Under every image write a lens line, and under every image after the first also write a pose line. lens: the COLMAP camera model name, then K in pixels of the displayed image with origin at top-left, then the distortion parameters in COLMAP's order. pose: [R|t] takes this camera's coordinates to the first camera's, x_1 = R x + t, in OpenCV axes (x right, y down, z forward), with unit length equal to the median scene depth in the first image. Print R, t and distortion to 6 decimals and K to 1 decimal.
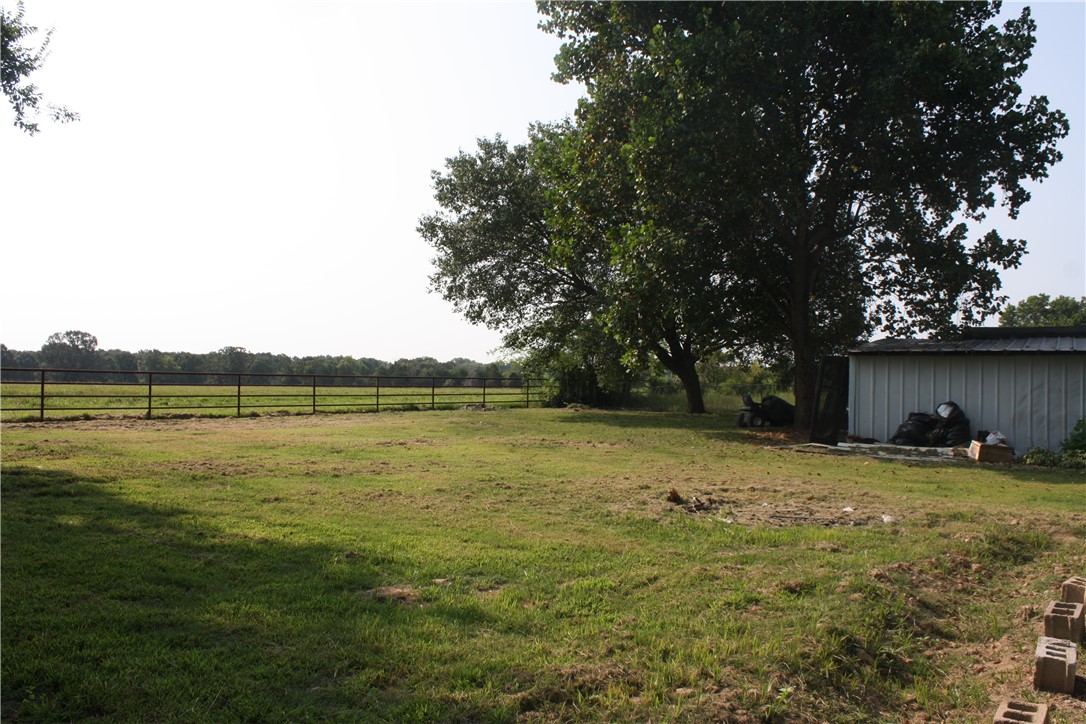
lens RADIAL K [[941.2, 0, 543.3], [0, 941.2, 359.0], [0, 0, 1]] dist [-0.115684, 0.003203]
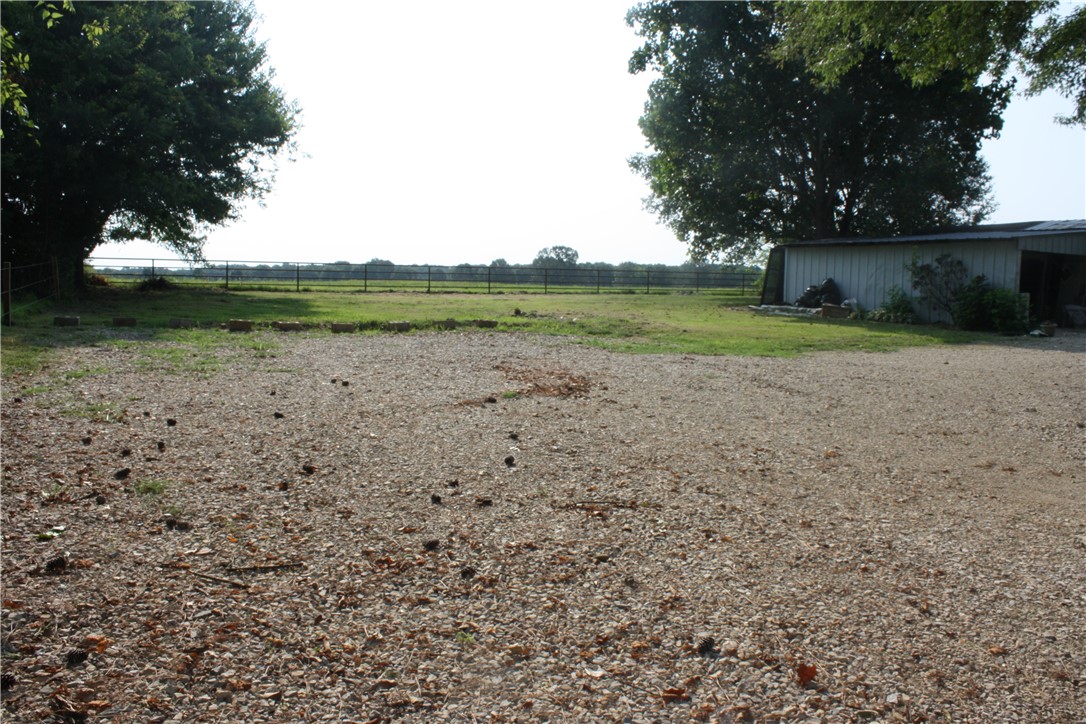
lens RADIAL K [[941.2, 0, 542.8], [0, 941.2, 362.6], [0, 0, 1]] dist [-0.115684, 0.003203]
pose [[0.870317, 0.039349, -0.490917, 0.401594], [0.008604, 0.995436, 0.095042, 0.019381], [0.492416, -0.086941, 0.866007, -0.270887]]
